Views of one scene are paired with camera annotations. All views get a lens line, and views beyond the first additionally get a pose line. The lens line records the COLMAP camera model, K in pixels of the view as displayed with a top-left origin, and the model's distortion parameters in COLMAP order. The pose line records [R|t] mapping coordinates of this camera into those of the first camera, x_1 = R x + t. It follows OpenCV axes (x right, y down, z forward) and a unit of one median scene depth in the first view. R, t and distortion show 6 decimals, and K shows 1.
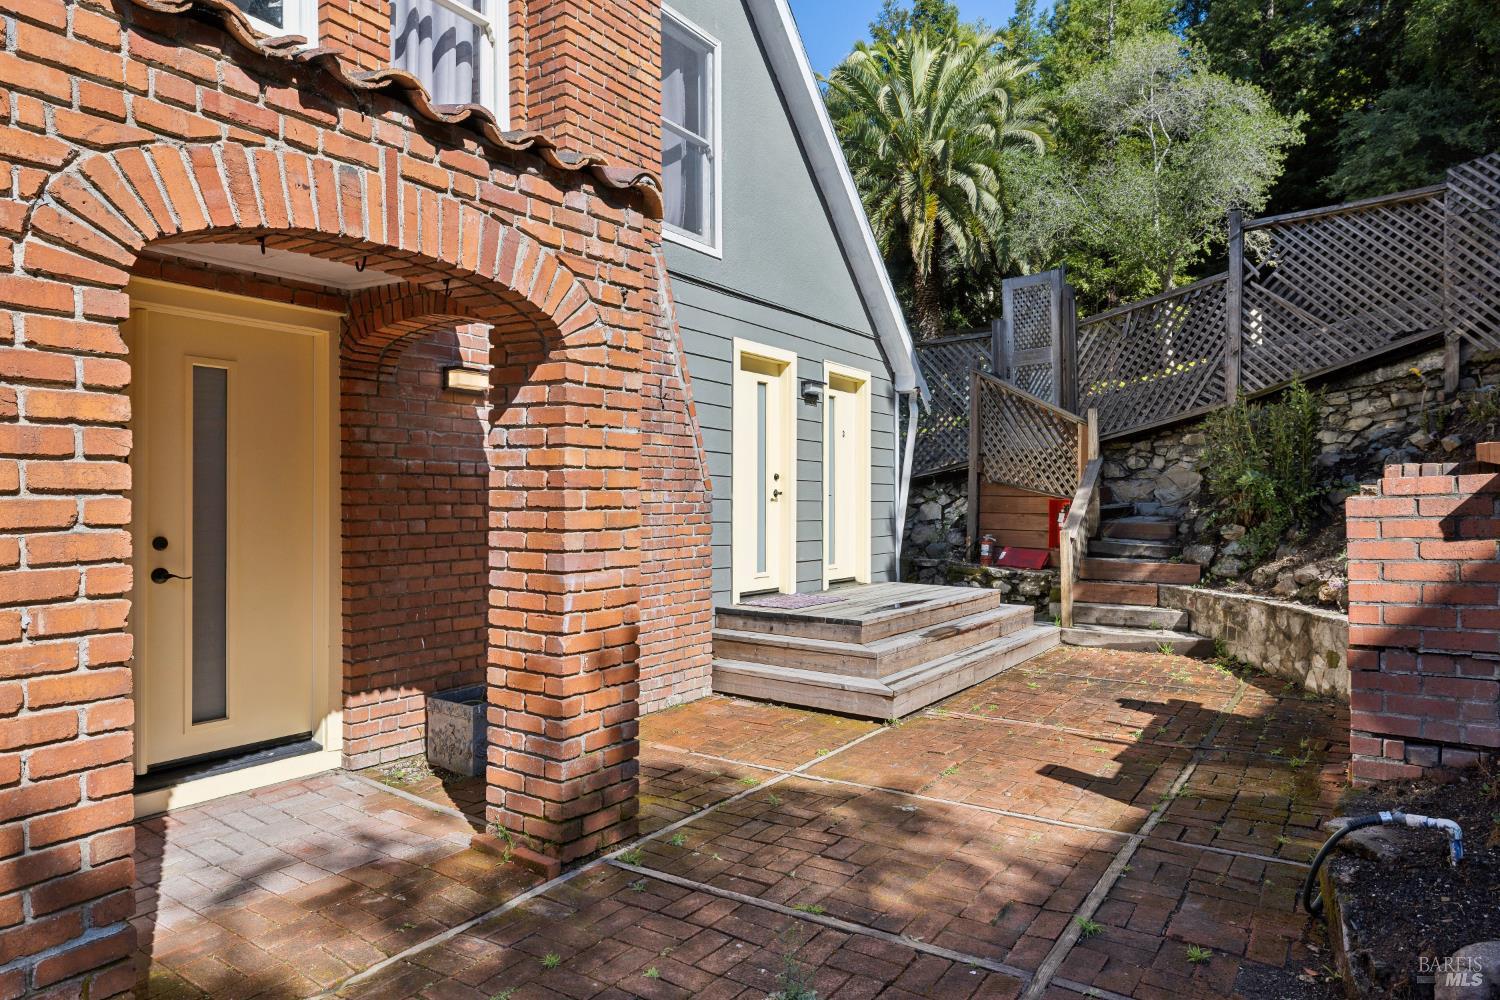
lens RADIAL K [[929.3, 0, 759.1], [0, 929.3, 525.9], [0, 0, 1]] dist [-0.002974, -0.002211]
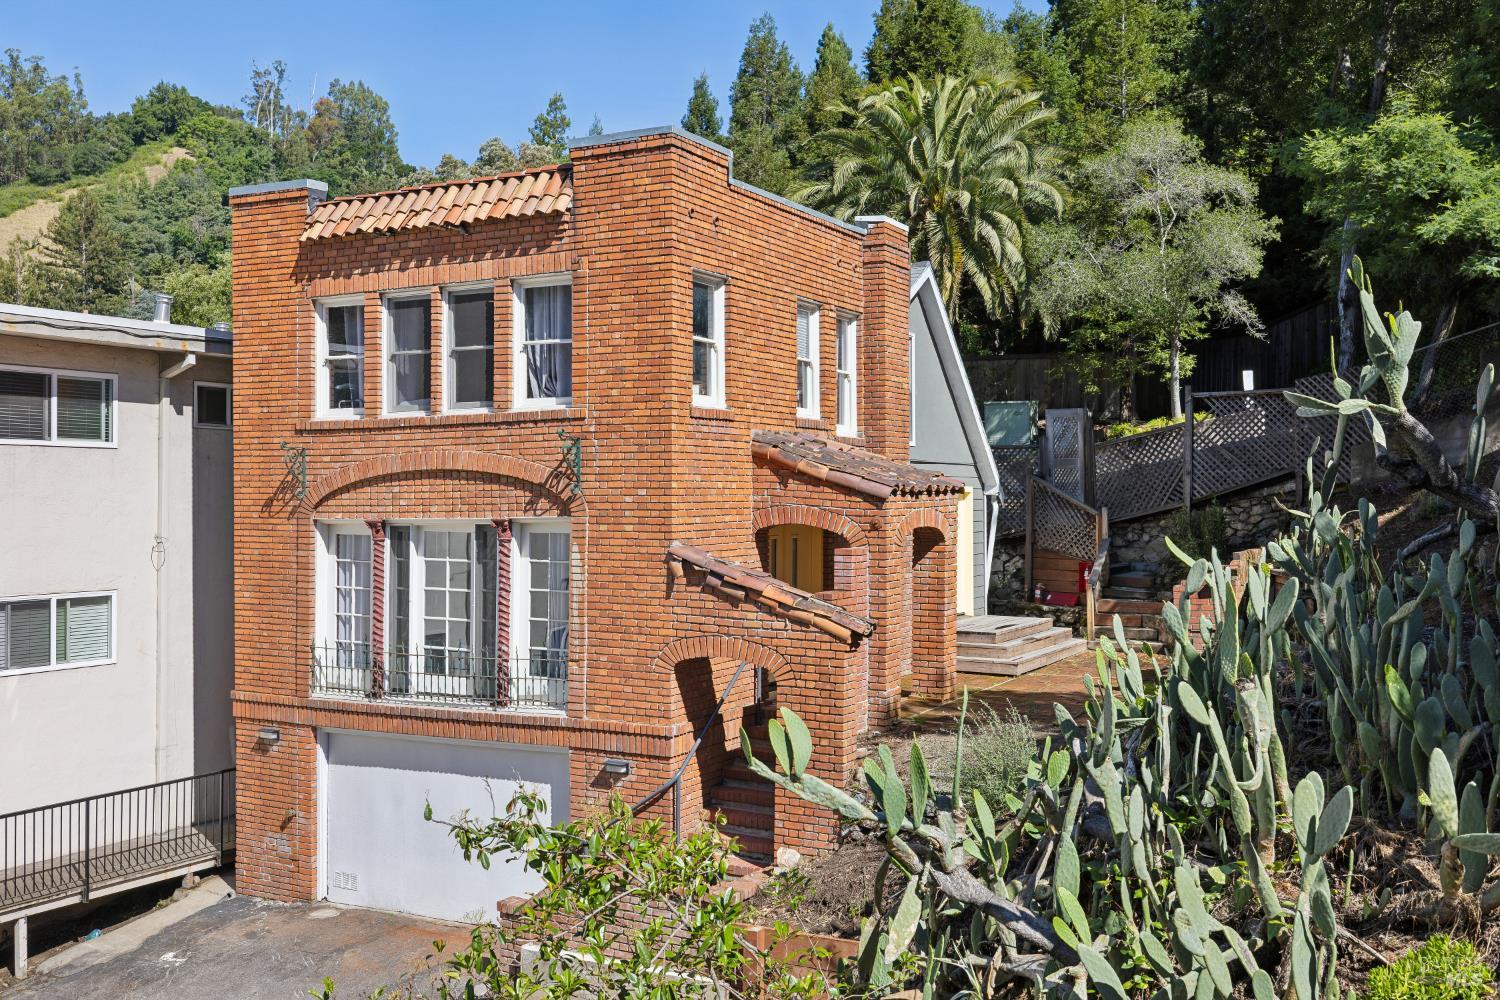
lens RADIAL K [[1567.9, 0, 756.5], [0, 1567.9, 498.3], [0, 0, 1]] dist [-0.021996, 0.000000]
pose [[0.993267, -0.001324, 0.115837, -0.495395], [0.003801, 0.999769, -0.021164, -0.075462], [-0.115782, 0.021462, 0.993043, -1.451371]]
